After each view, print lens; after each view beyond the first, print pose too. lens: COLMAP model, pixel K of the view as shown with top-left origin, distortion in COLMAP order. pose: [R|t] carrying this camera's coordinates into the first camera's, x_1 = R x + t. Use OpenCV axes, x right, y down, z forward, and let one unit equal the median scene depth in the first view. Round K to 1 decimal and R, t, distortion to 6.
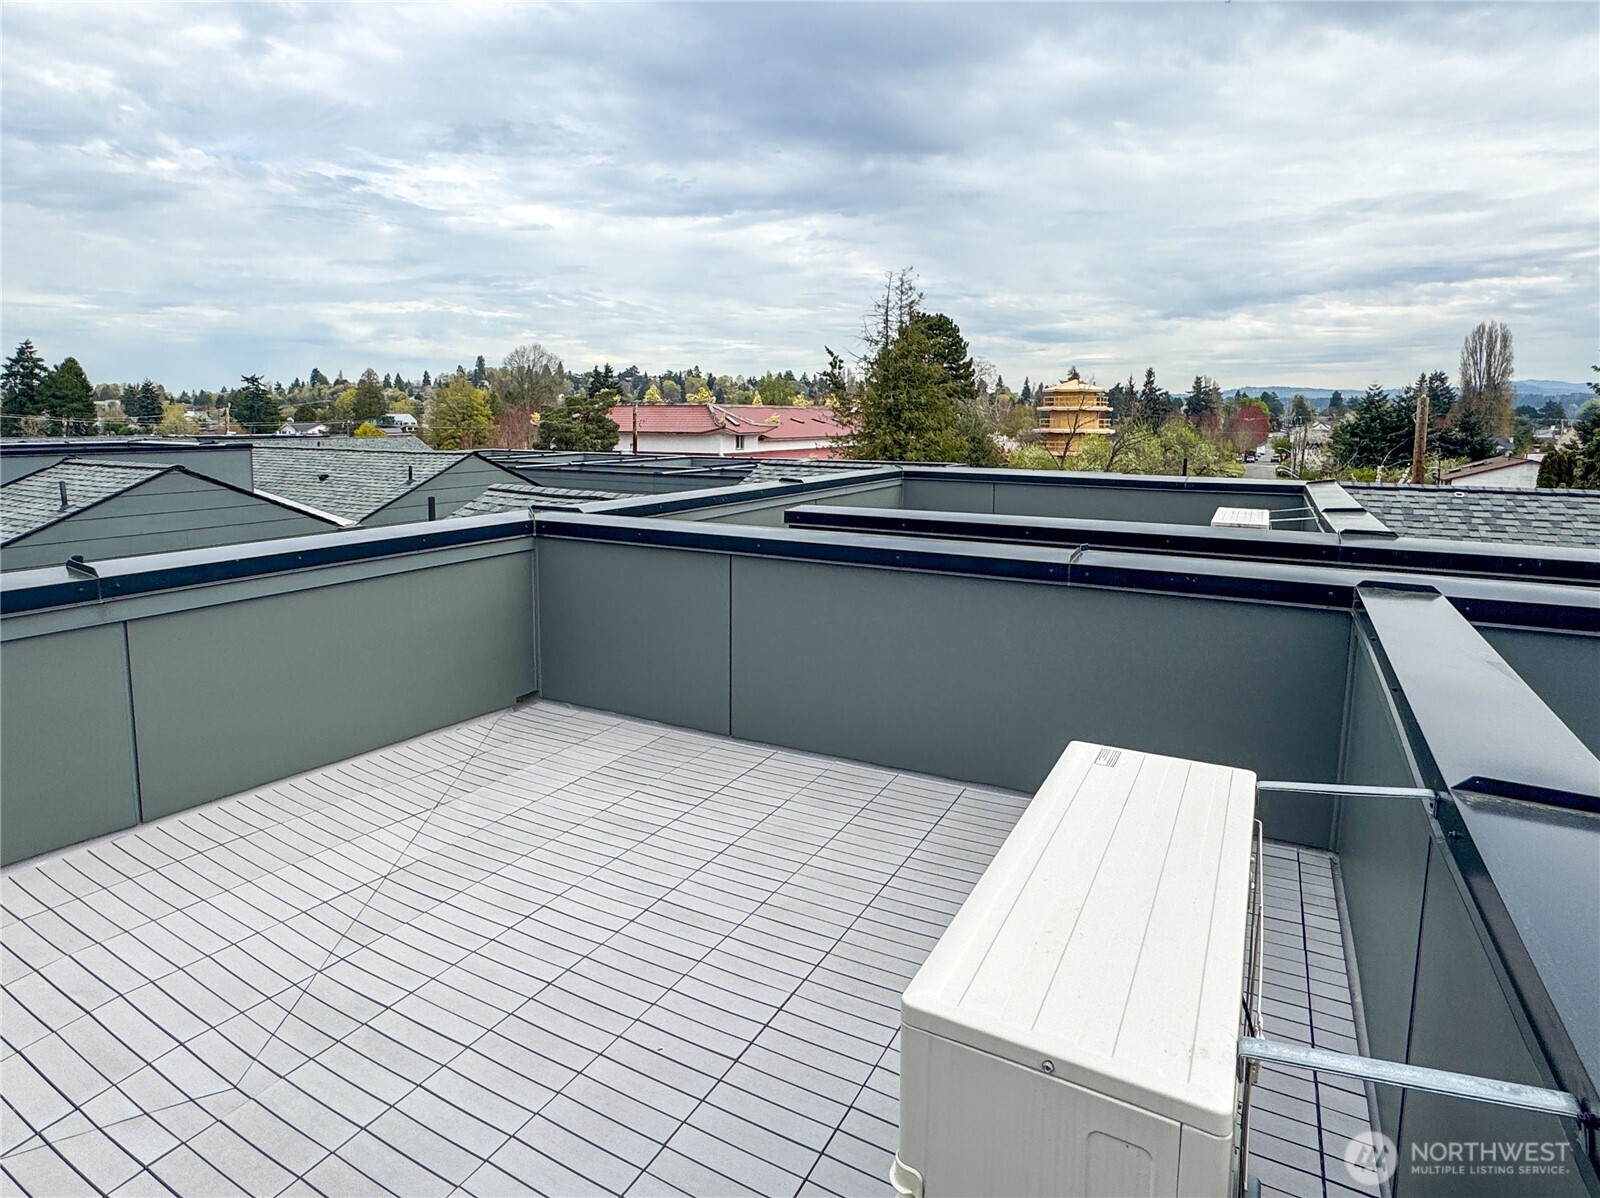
lens RADIAL K [[990.3, 0, 800.7], [0, 990.3, 598.2], [0, 0, 1]] dist [-0.002422, 0.004888]
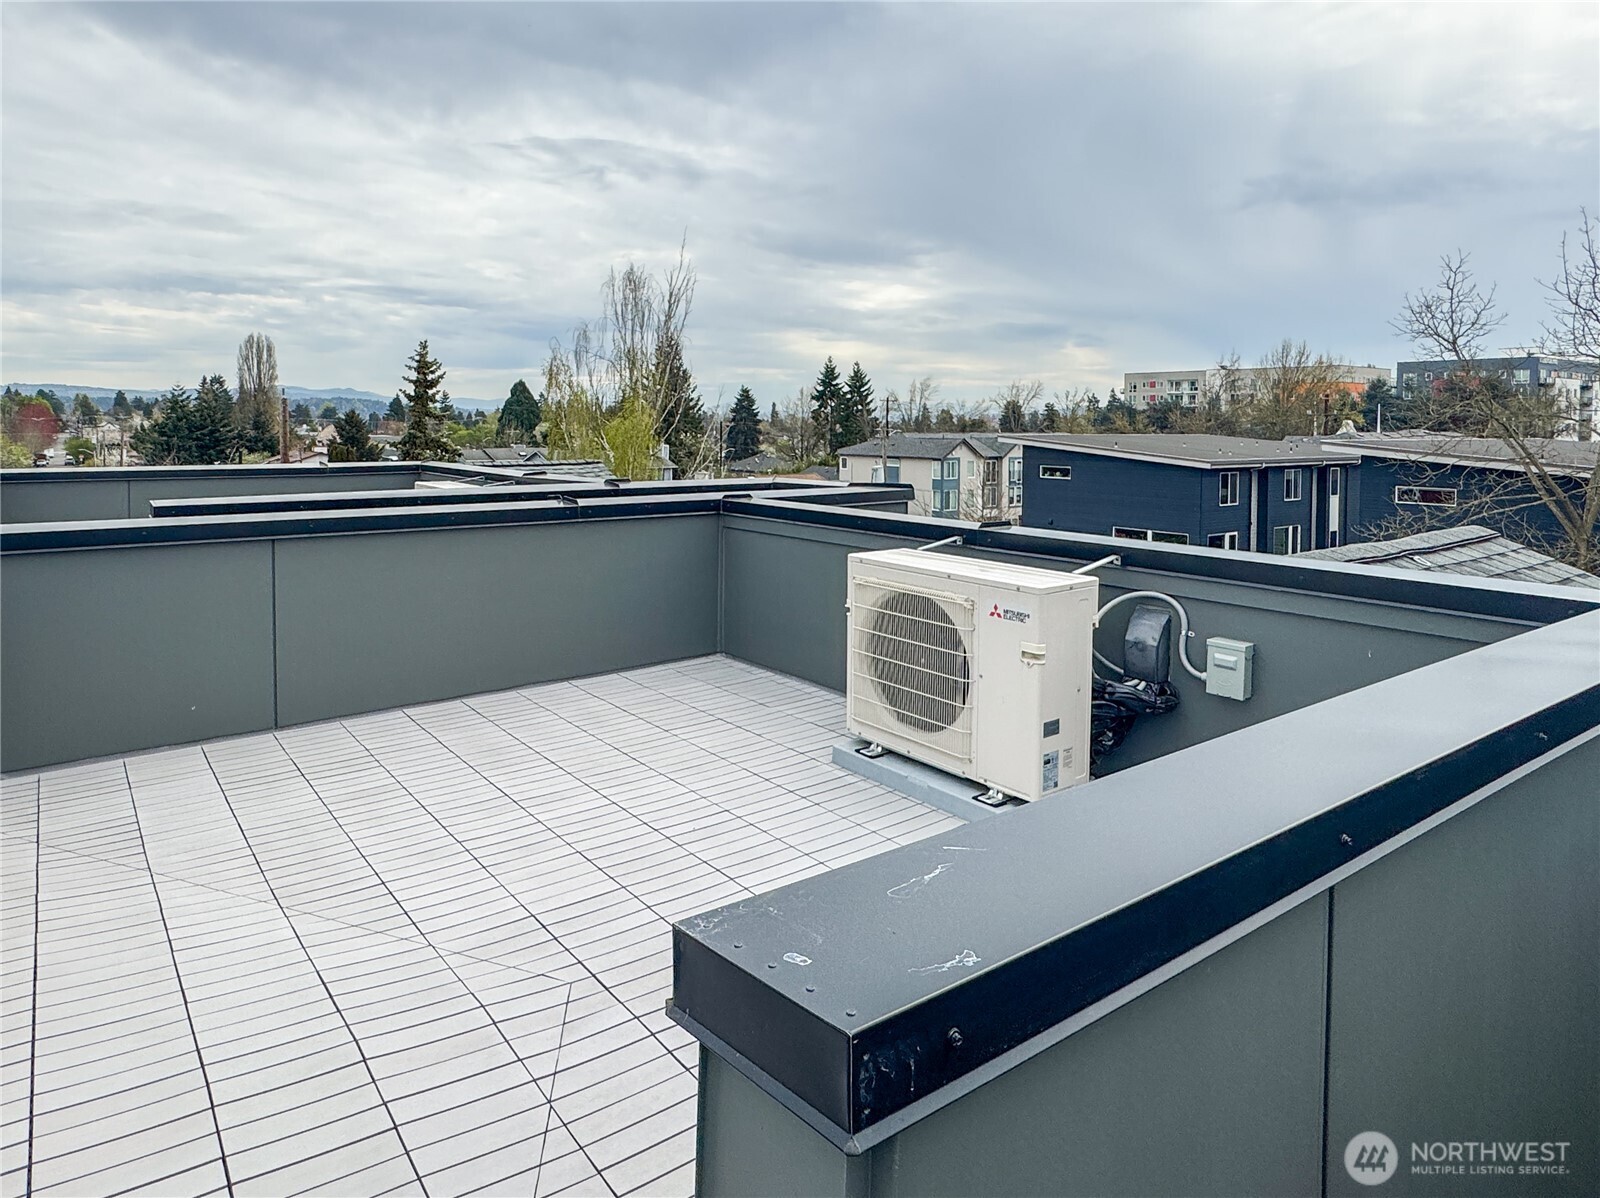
lens RADIAL K [[990.3, 0, 801.4], [0, 990.3, 600.9], [0, 0, 1]] dist [-0.002422, 0.004888]
pose [[0.341957, -0.171007, 0.924025, -0.193046], [0.172831, 0.977974, 0.117031, -0.002037], [-0.923686, 0.119680, 0.363980, 0.040150]]
